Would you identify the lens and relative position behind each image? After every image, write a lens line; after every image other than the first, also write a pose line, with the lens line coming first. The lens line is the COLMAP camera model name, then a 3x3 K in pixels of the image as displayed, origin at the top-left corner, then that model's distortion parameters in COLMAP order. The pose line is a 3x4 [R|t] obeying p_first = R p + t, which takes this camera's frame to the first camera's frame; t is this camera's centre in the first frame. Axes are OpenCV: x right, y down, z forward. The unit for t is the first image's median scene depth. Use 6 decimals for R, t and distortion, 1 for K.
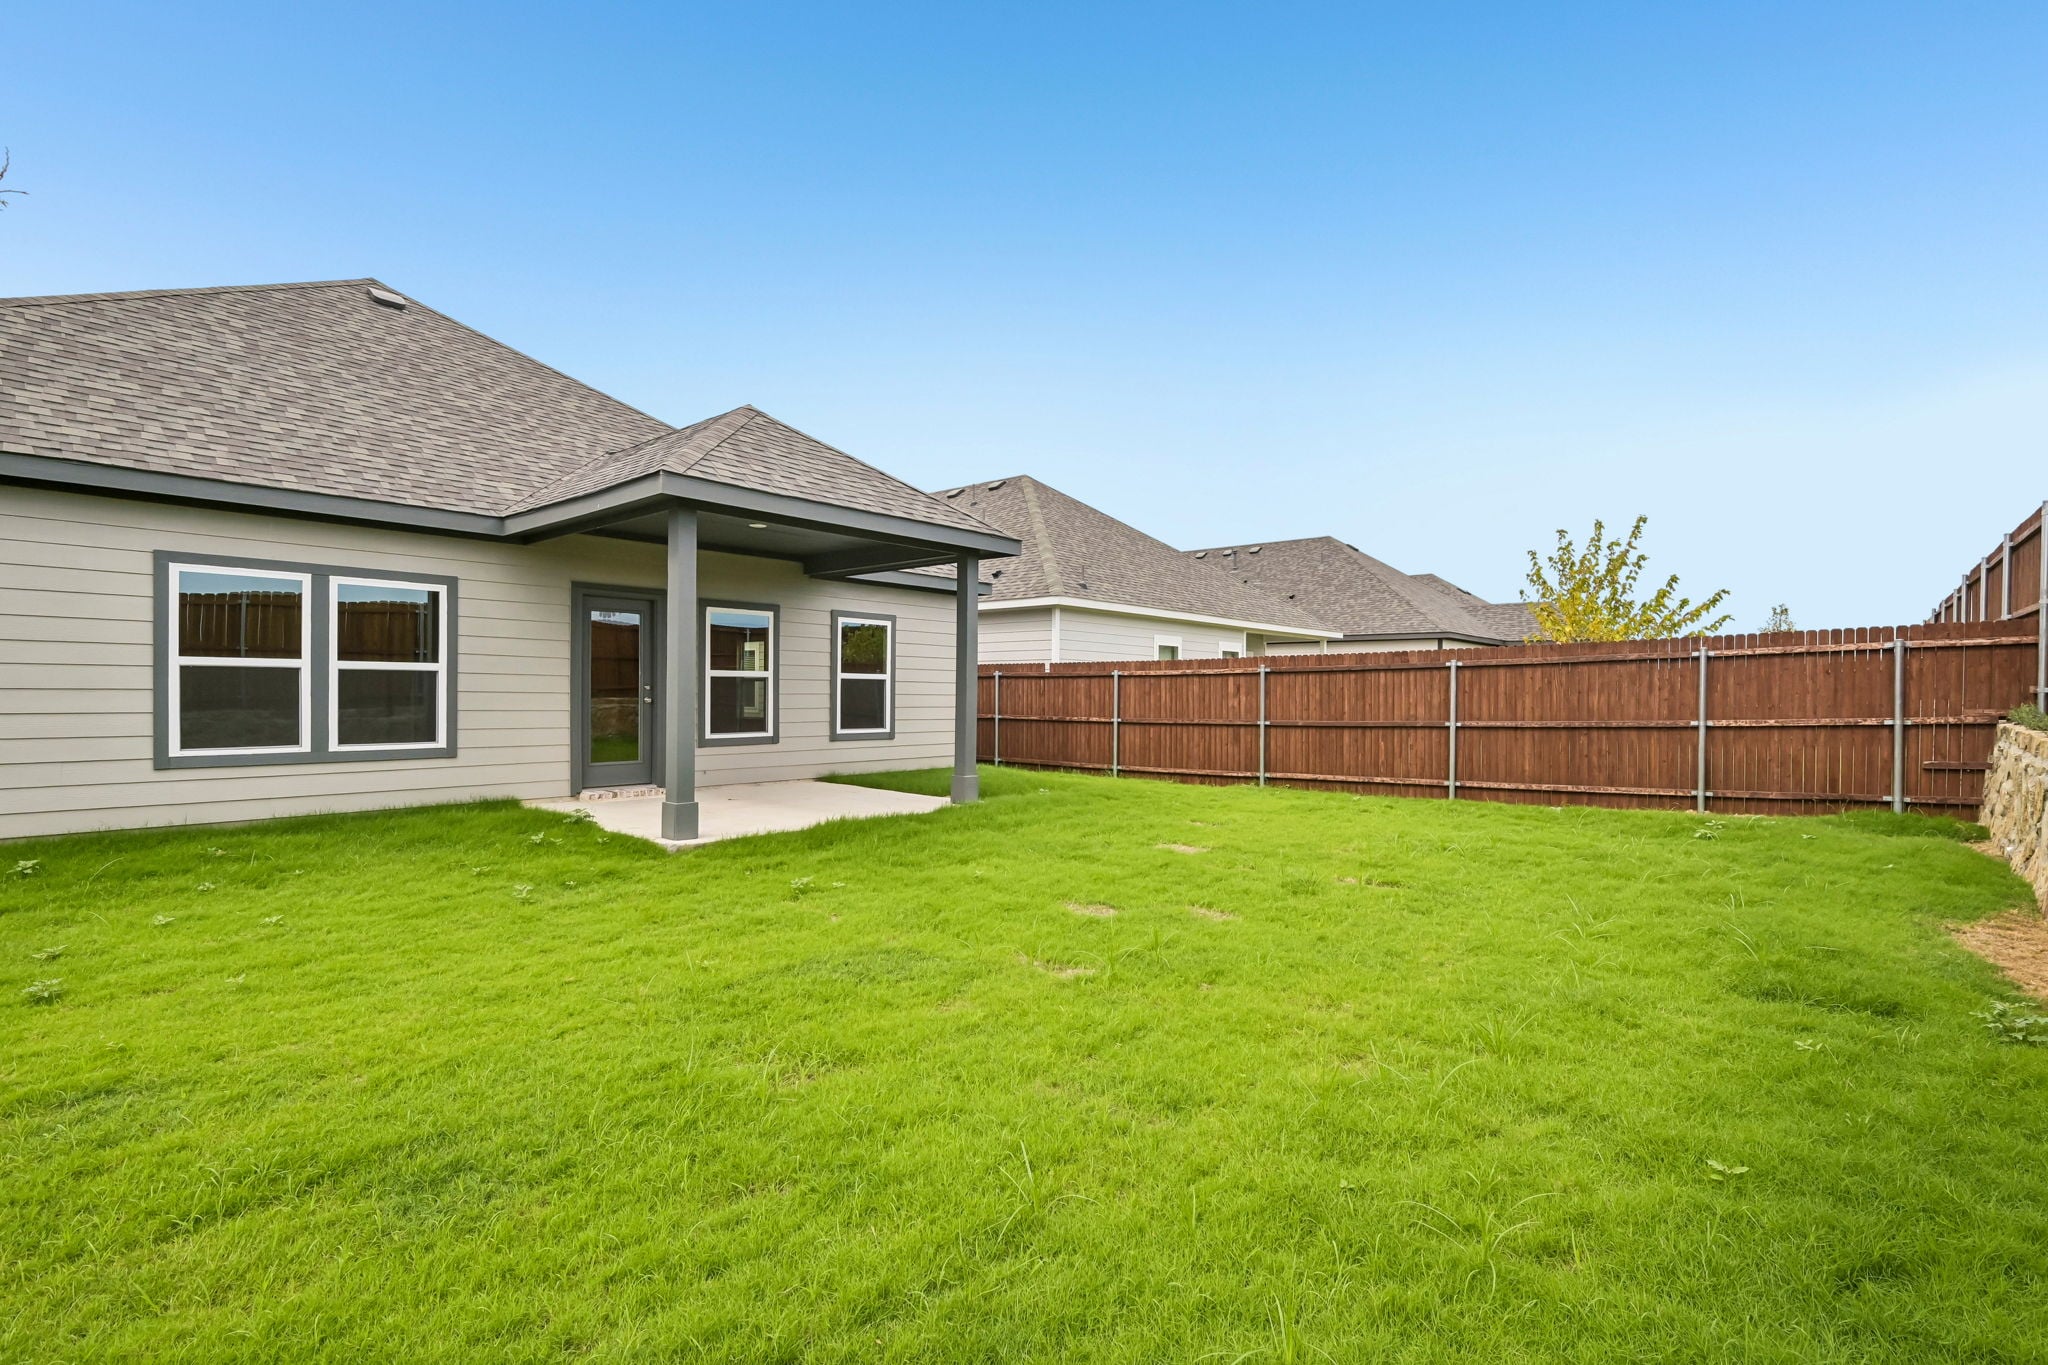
lens RADIAL K [[988.8, 0, 1029.6], [0, 988.8, 687.1], [0, 0, 1]] dist [-0.026828, 0.000414]
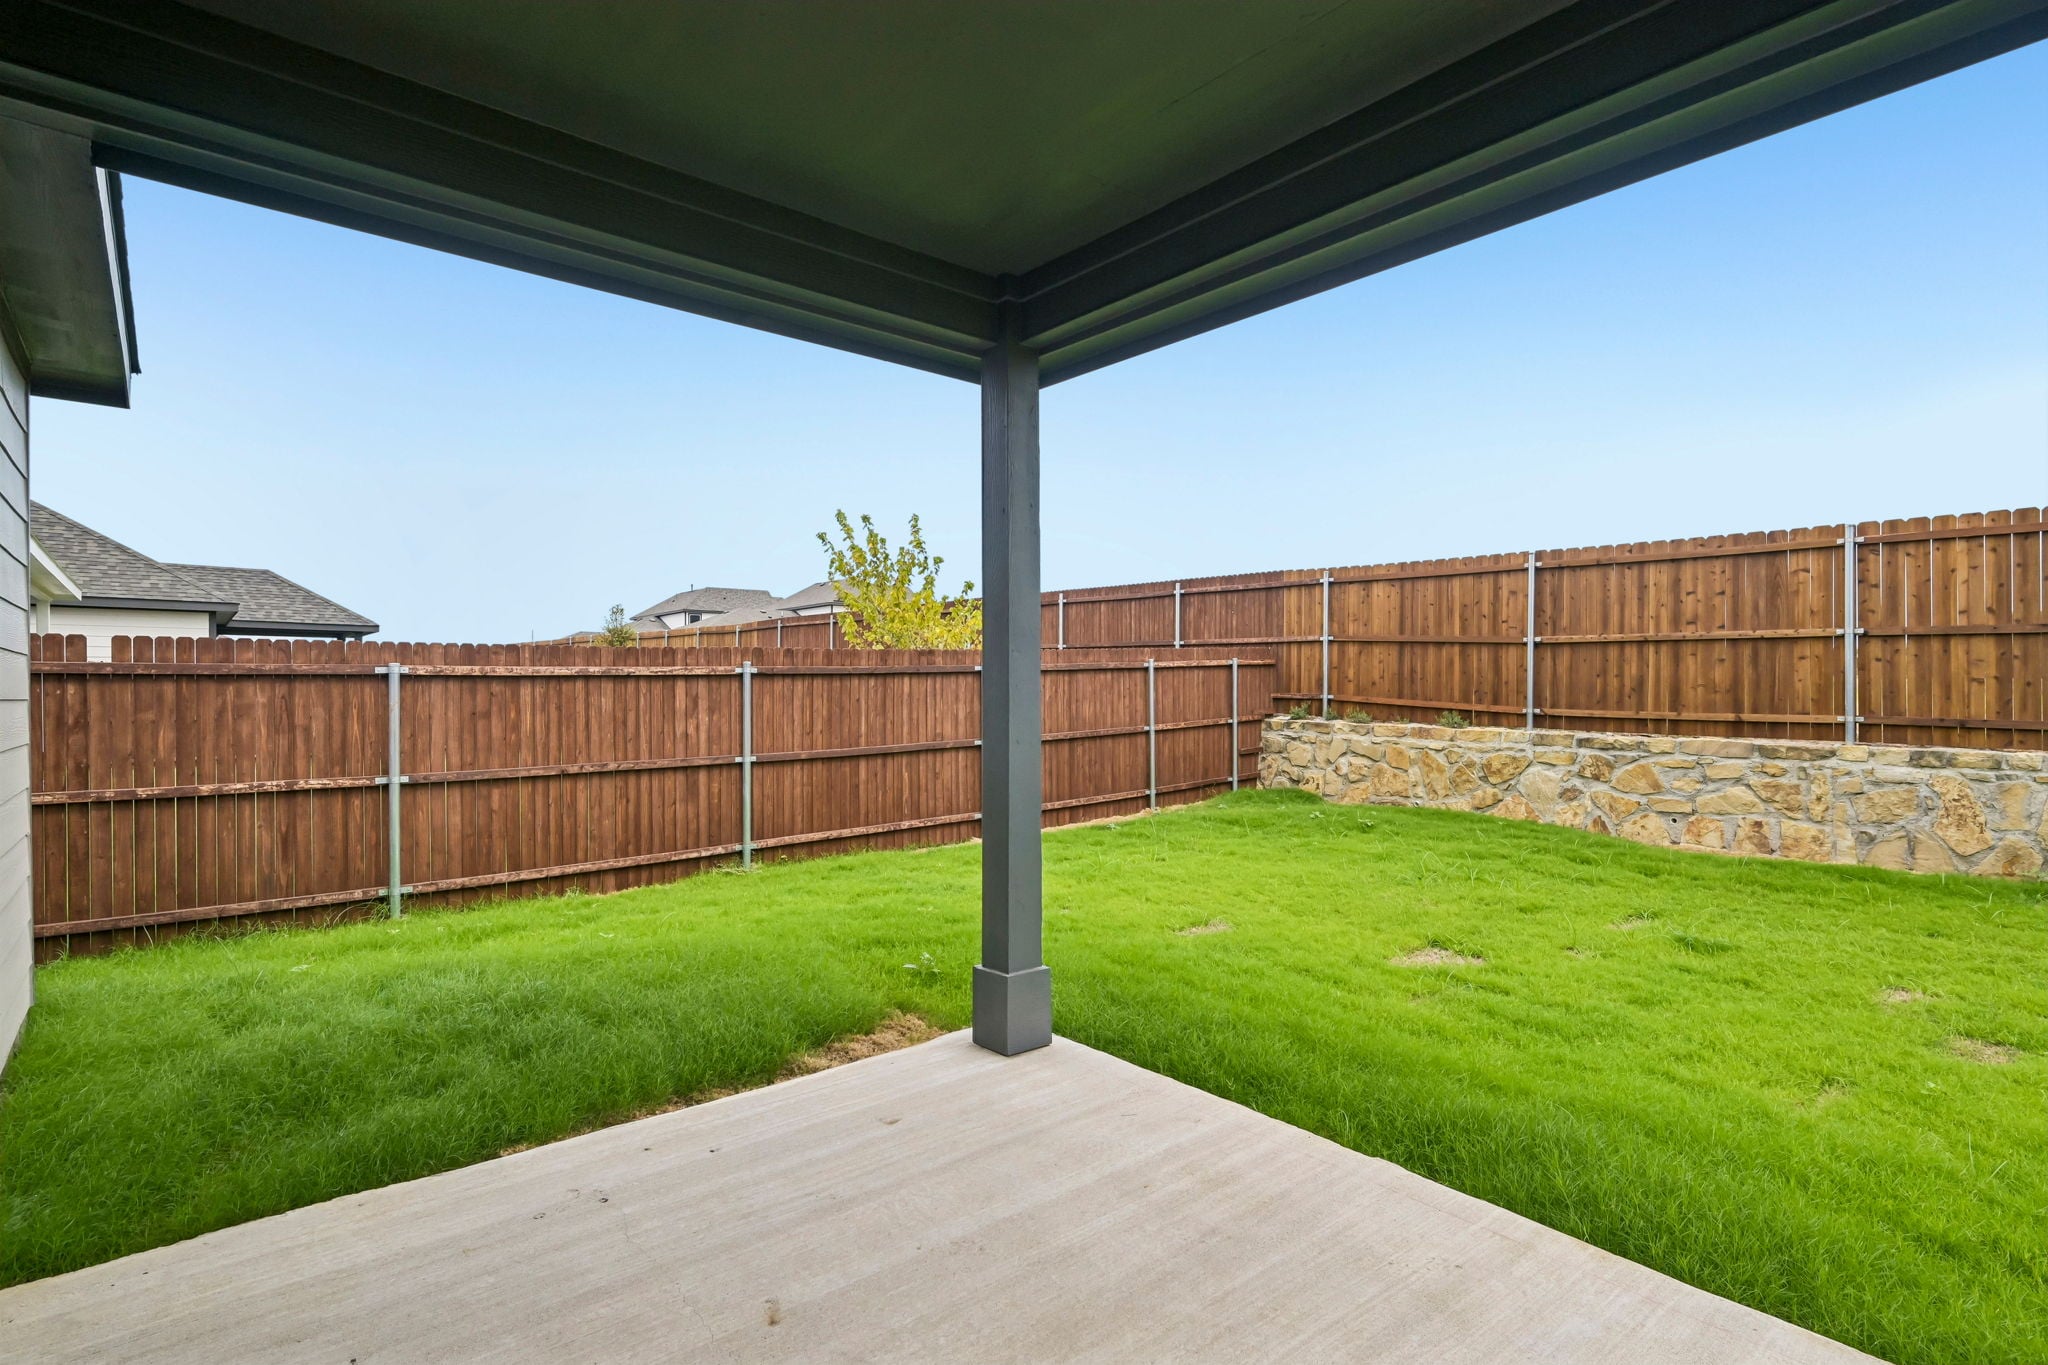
lens RADIAL K [[969.1, 0, 1072.4], [0, 969.1, 691.2], [0, 0, 1]] dist [0.004211, 0.000049]
pose [[0.149393, -0.008806, 0.988739, -0.155292], [-0.003452, 0.999950, 0.009428, -0.005557], [-0.988772, -0.004822, 0.149355, 0.357570]]
